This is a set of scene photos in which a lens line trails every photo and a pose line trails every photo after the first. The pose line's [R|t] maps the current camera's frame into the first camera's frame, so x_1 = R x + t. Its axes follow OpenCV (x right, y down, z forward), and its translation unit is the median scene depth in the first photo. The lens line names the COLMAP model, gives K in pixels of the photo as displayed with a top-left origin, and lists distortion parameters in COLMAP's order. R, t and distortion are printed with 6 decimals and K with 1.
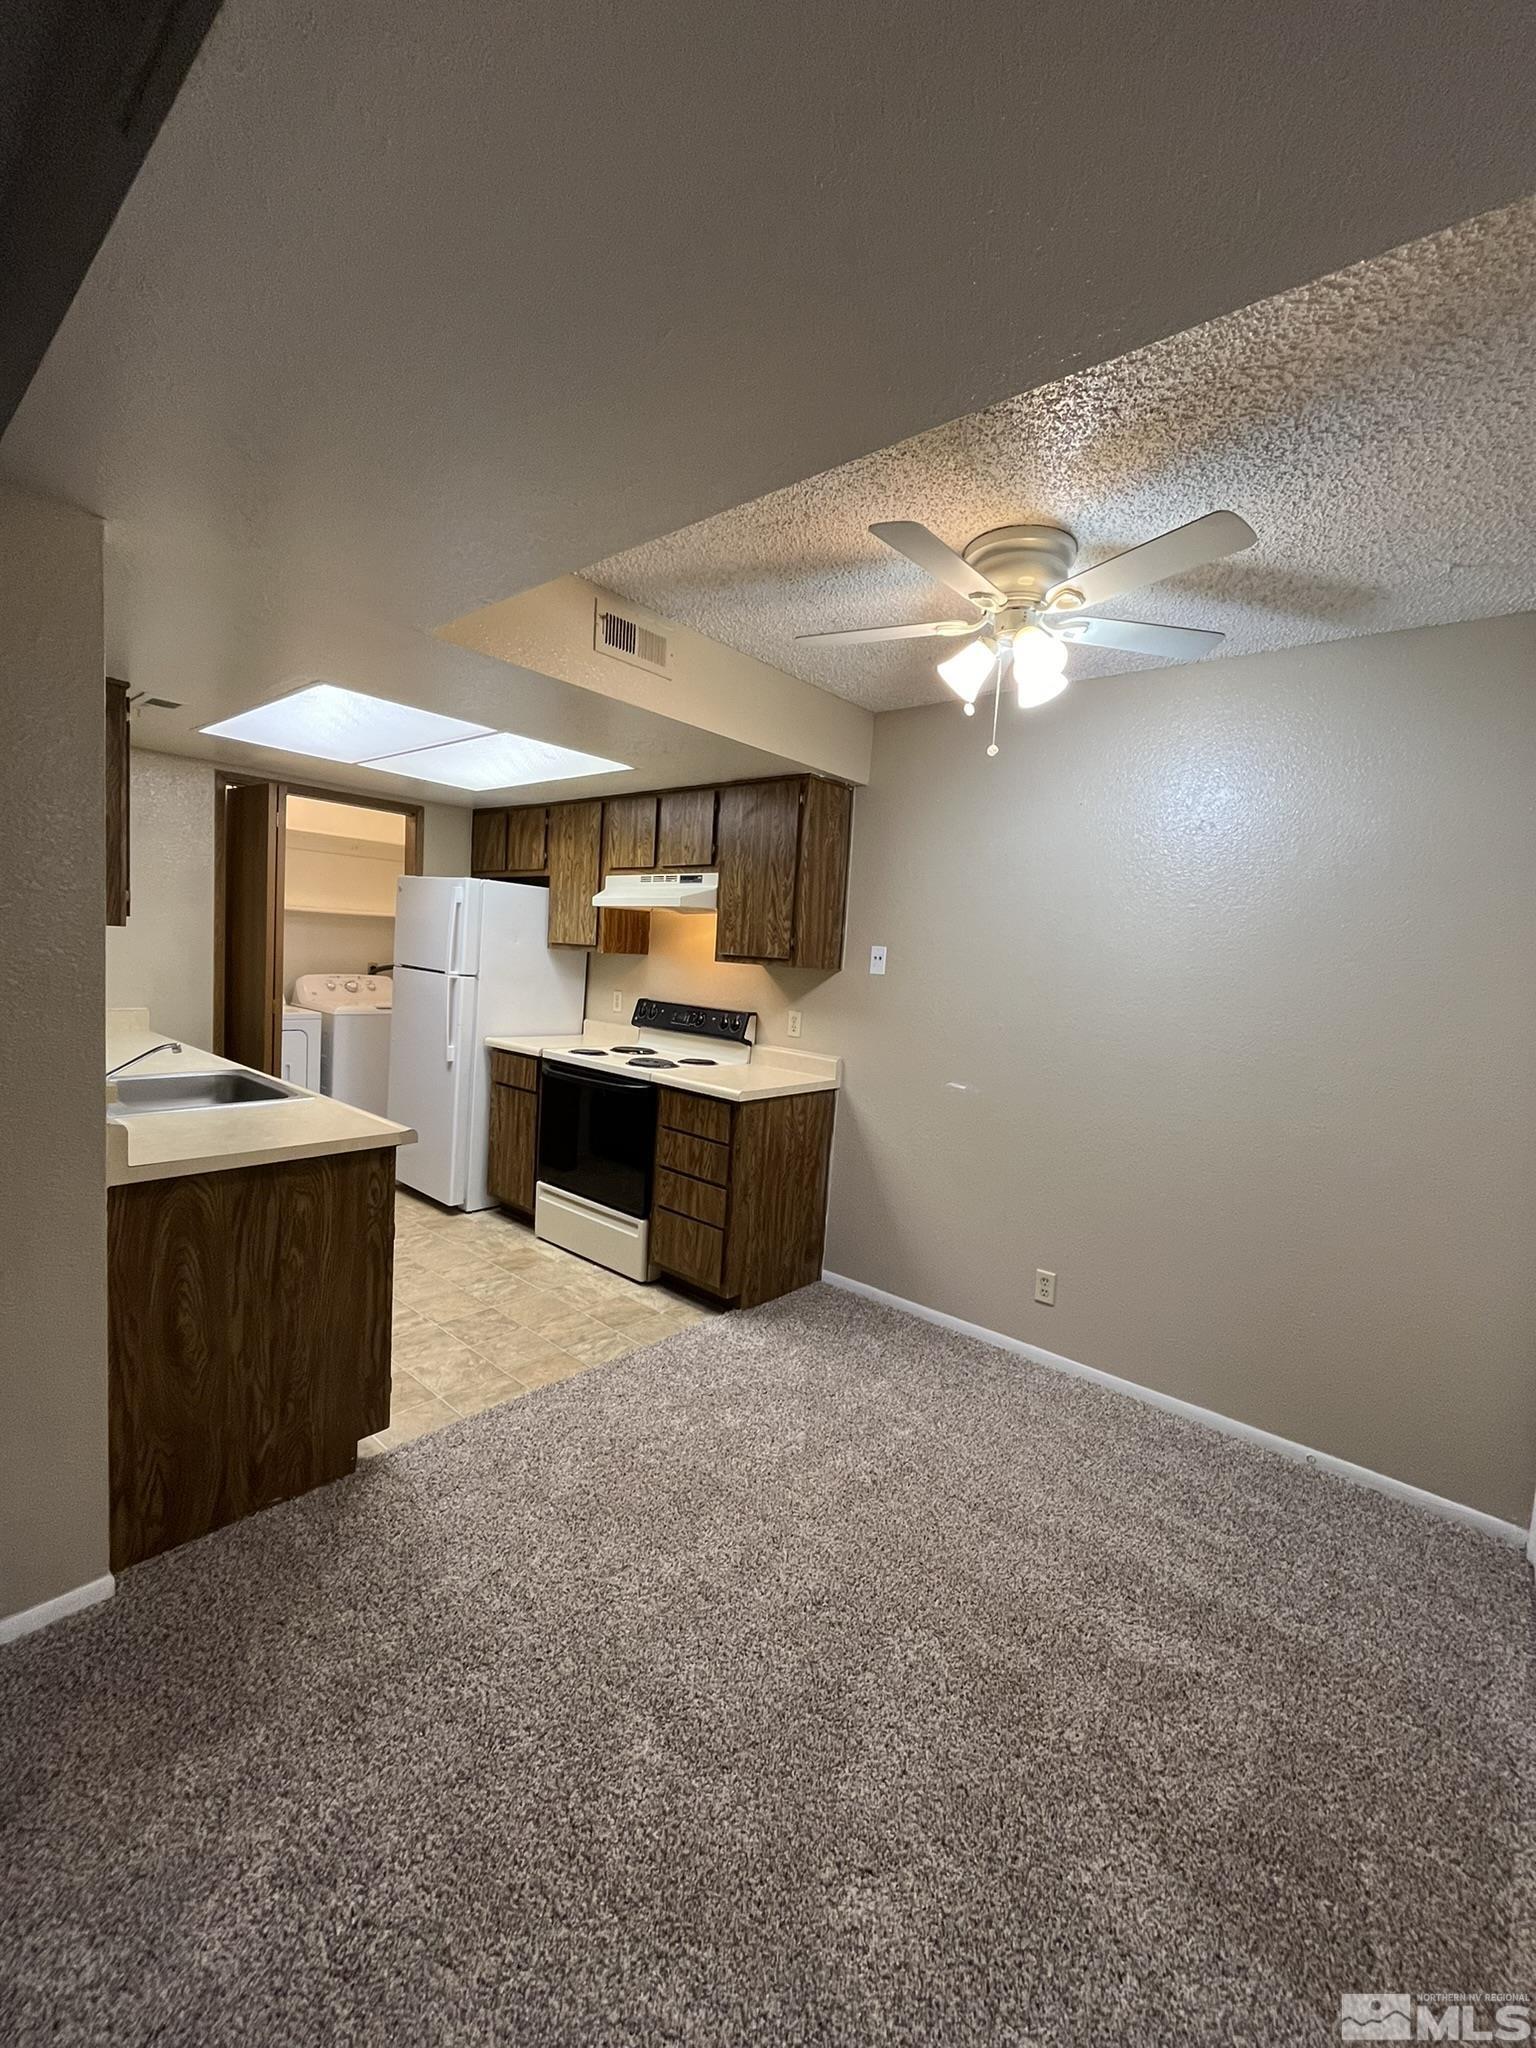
lens RADIAL K [[833.5, 0, 761.5], [0, 833.5, 1023.3], [0, 0, 1]] dist [-0.002737, -0.000802]
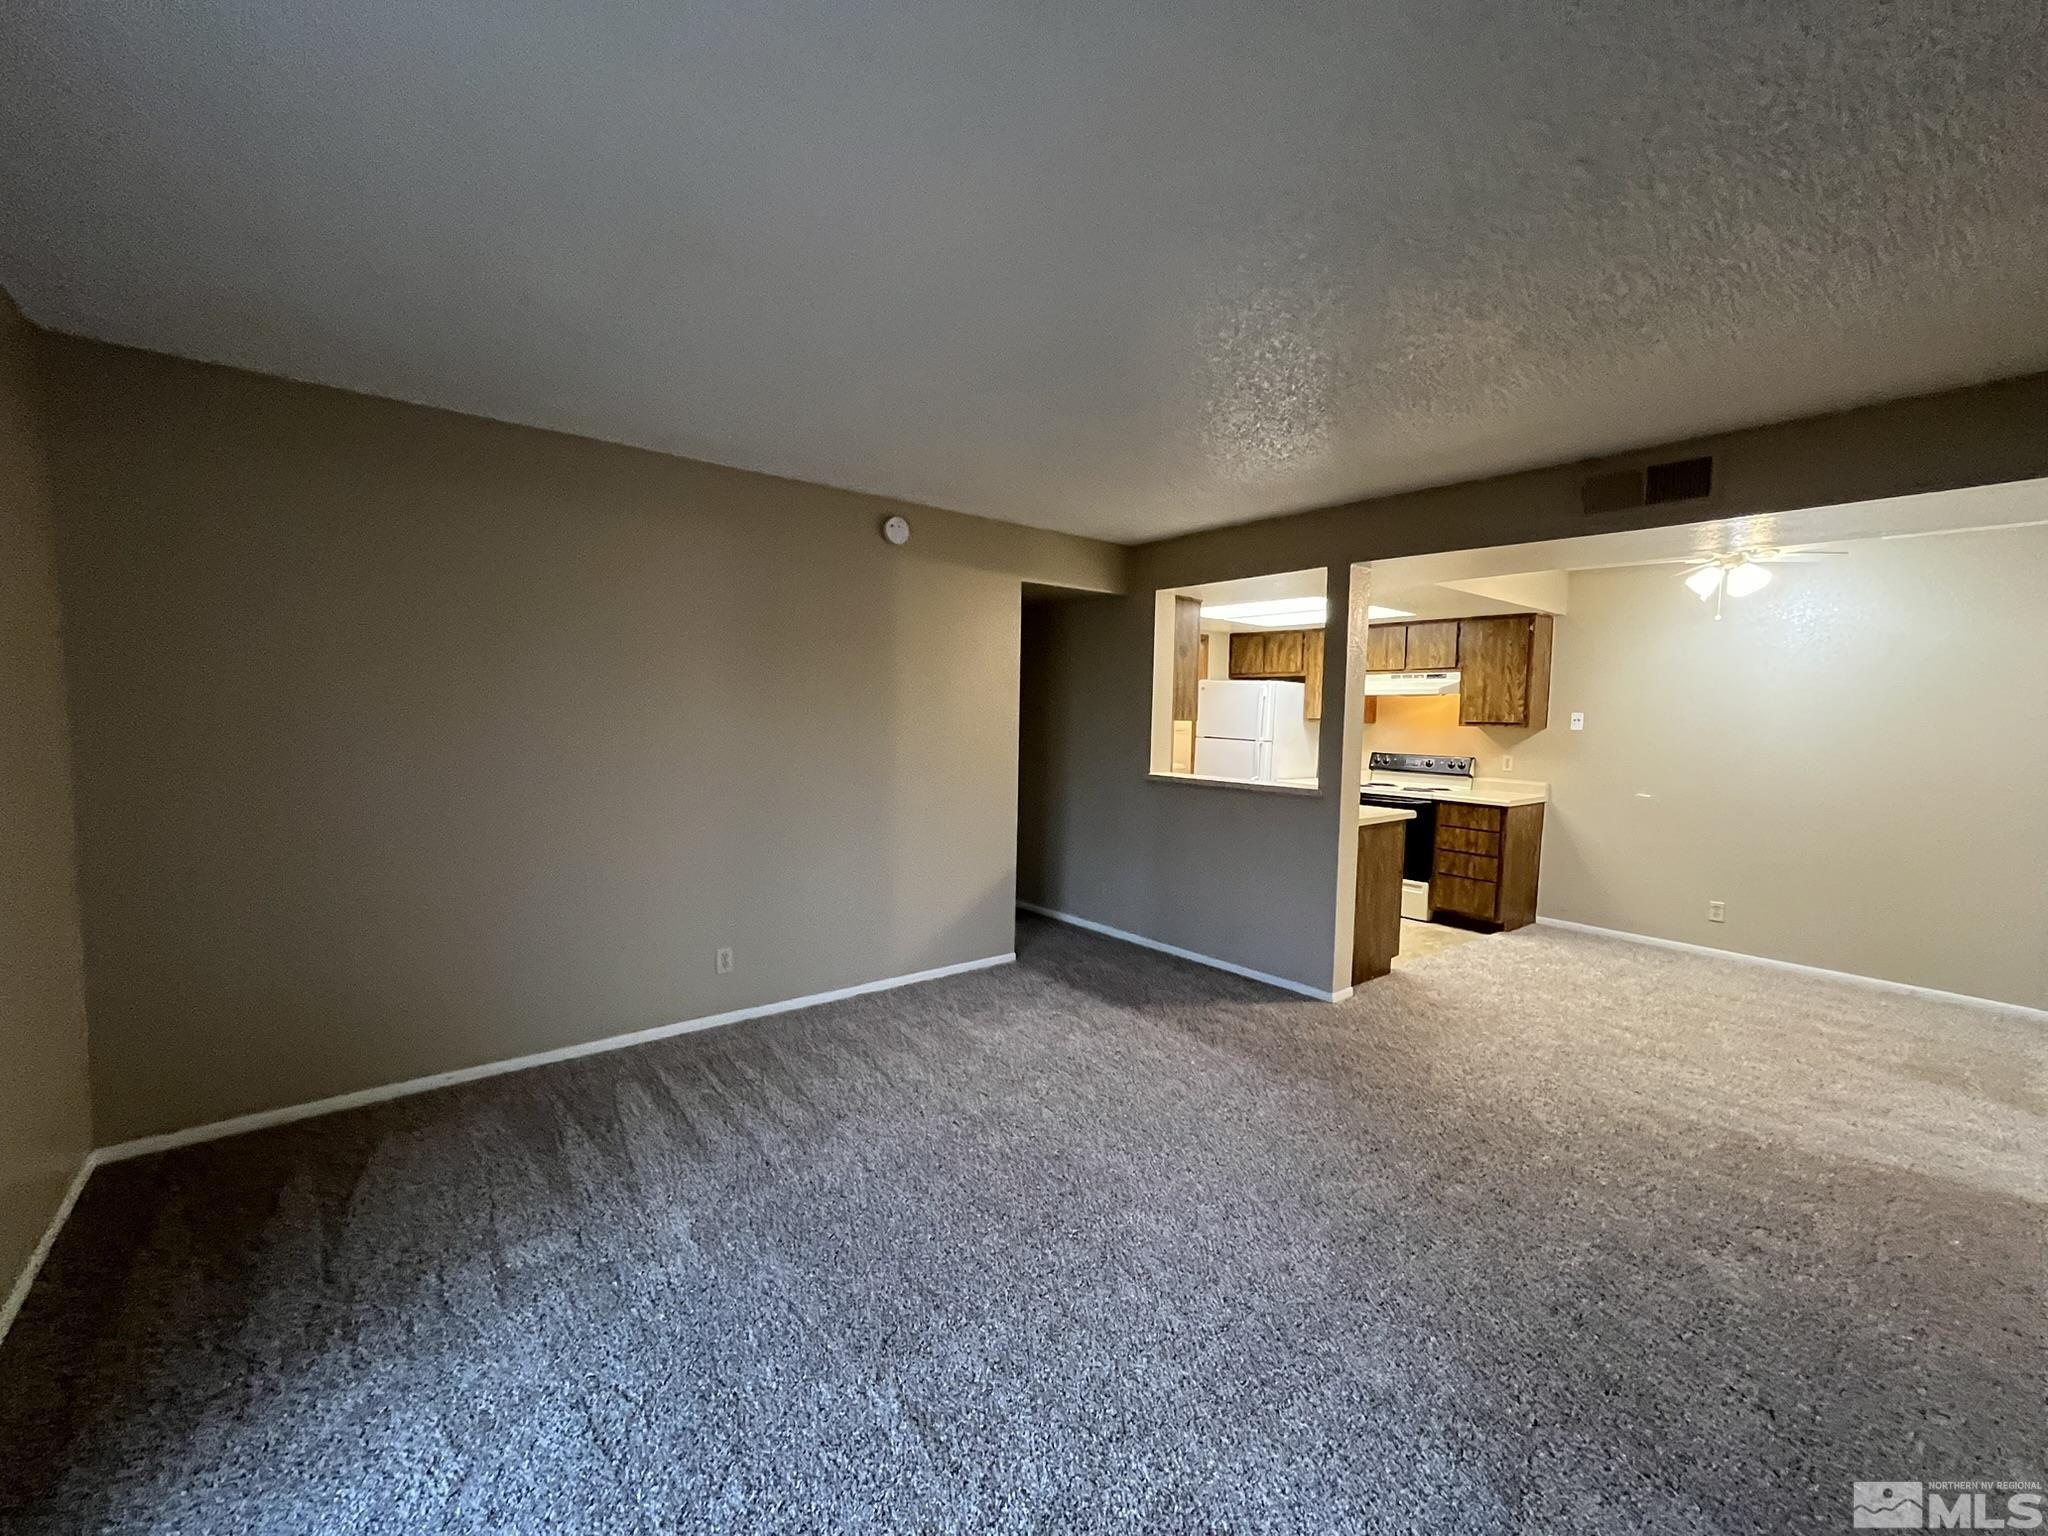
lens RADIAL K [[833.5, 0, 1021.5], [0, 833.5, 771.3], [0, 0, 1]] dist [-0.002737, -0.000802]
pose [[0.982997, -0.031489, -0.180901, -0.633387], [0.027854, 0.999356, -0.022603, 0.028359], [0.181497, 0.017180, 0.983241, -0.793364]]
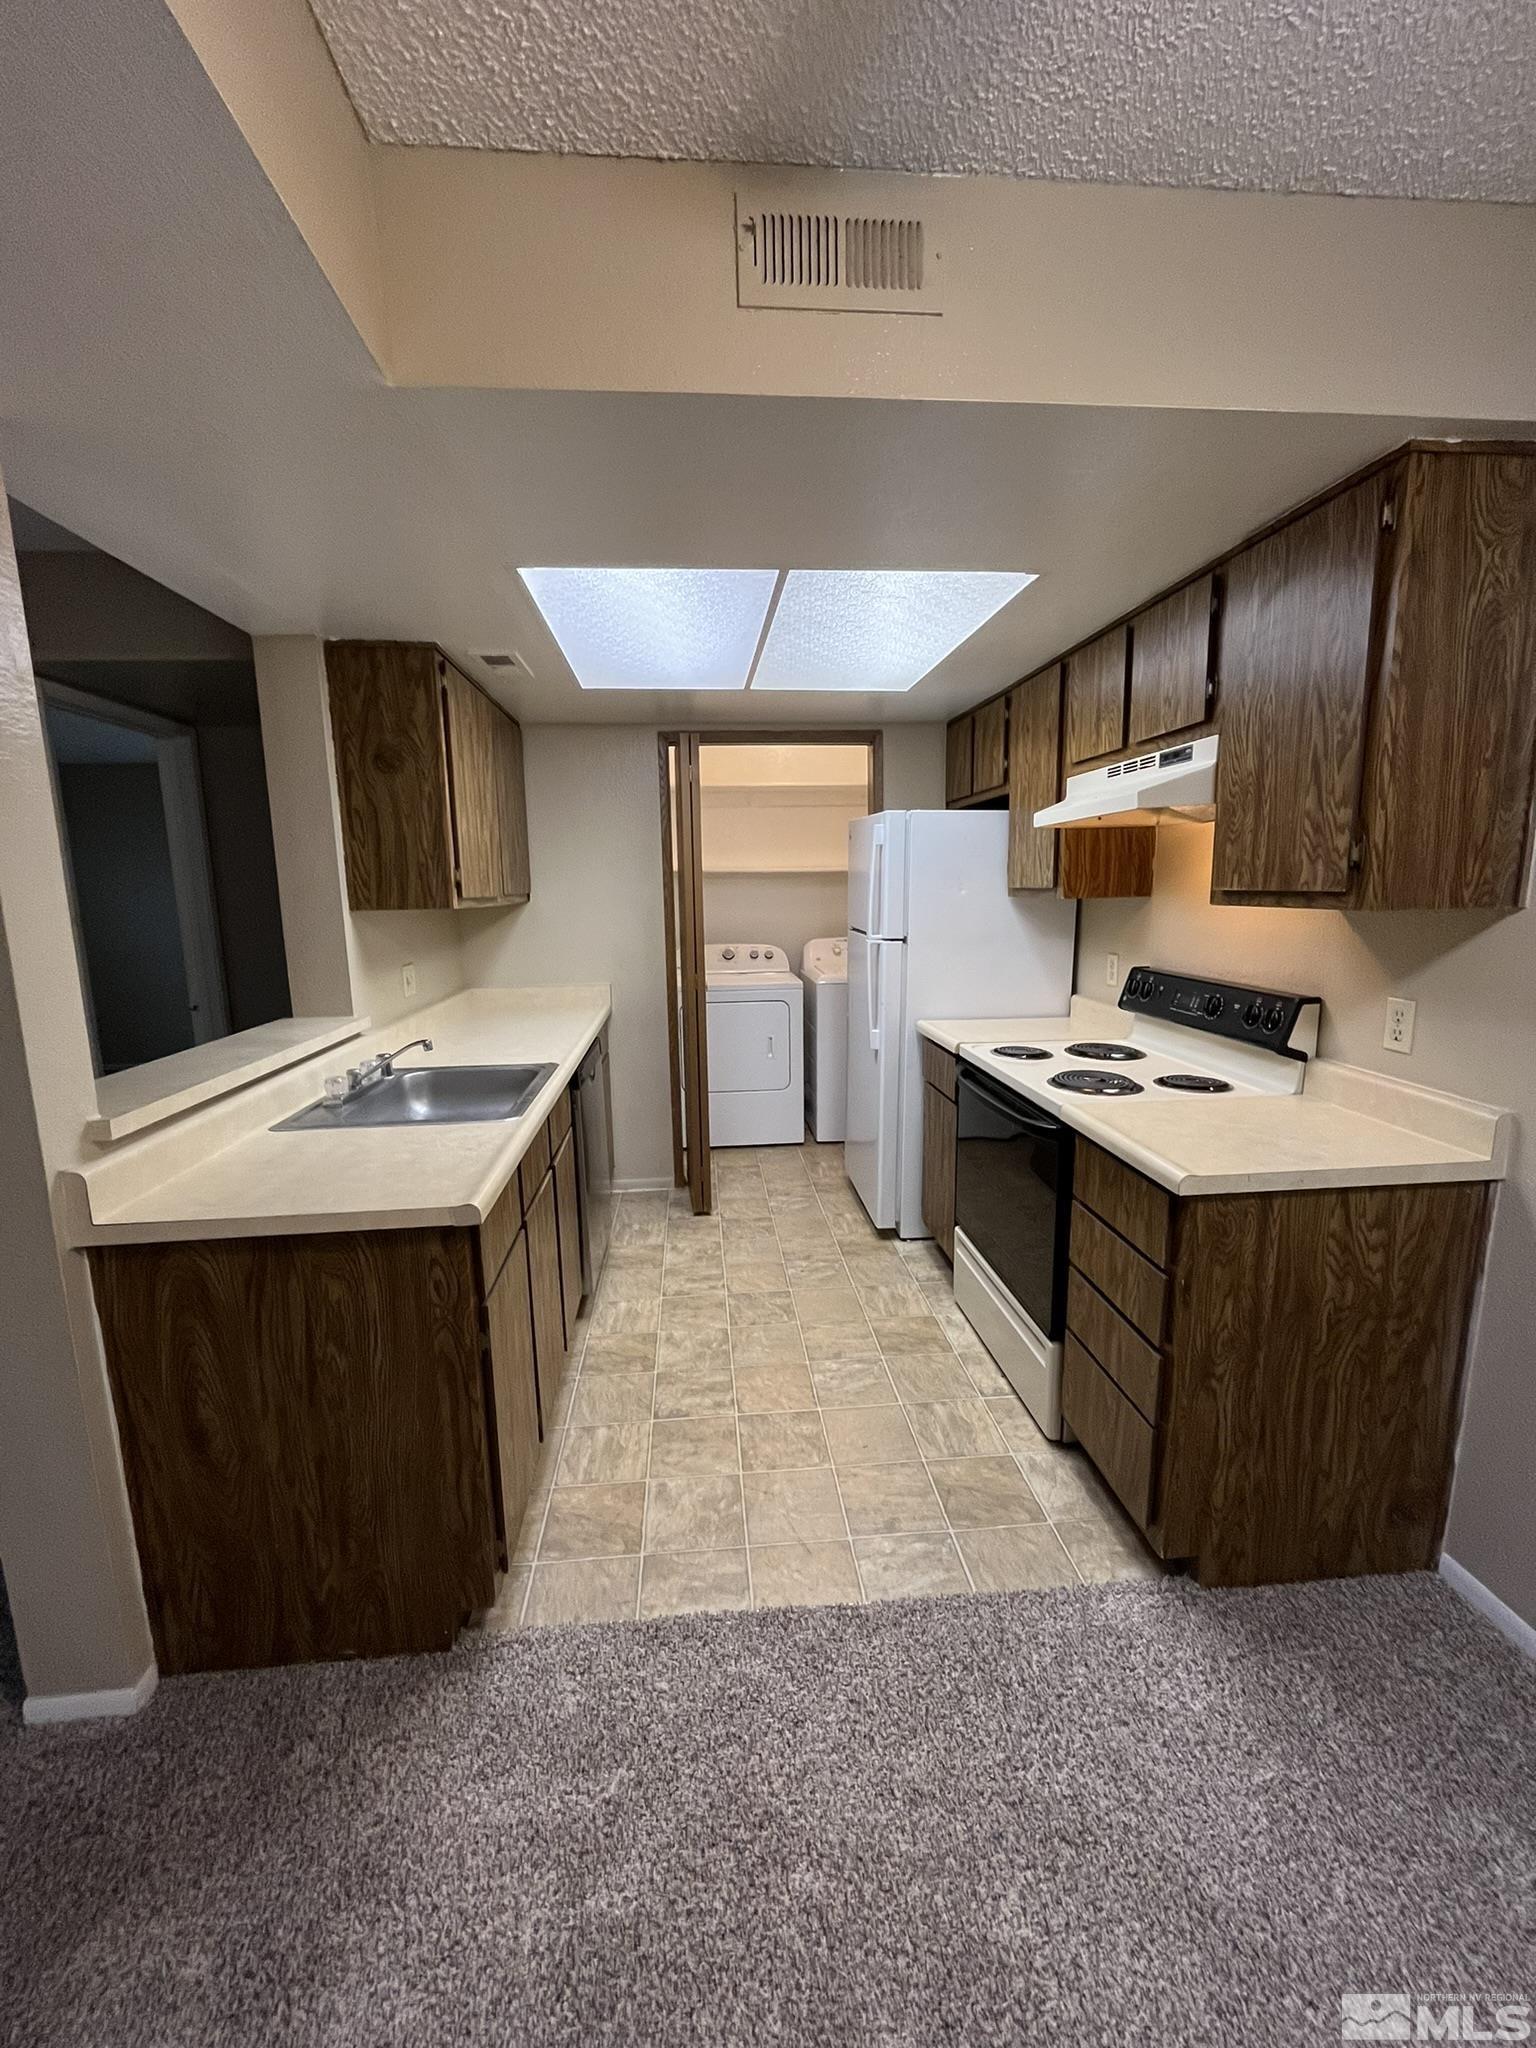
lens RADIAL K [[833.5, 0, 763.8], [0, 833.5, 1023.0], [0, 0, 1]] dist [-0.002737, -0.000802]
pose [[0.714703, 0.040463, -0.698257, 0.121417], [0.003023, 0.998137, 0.060936, -0.033230], [0.699421, -0.045662, 0.713249, 0.435301]]
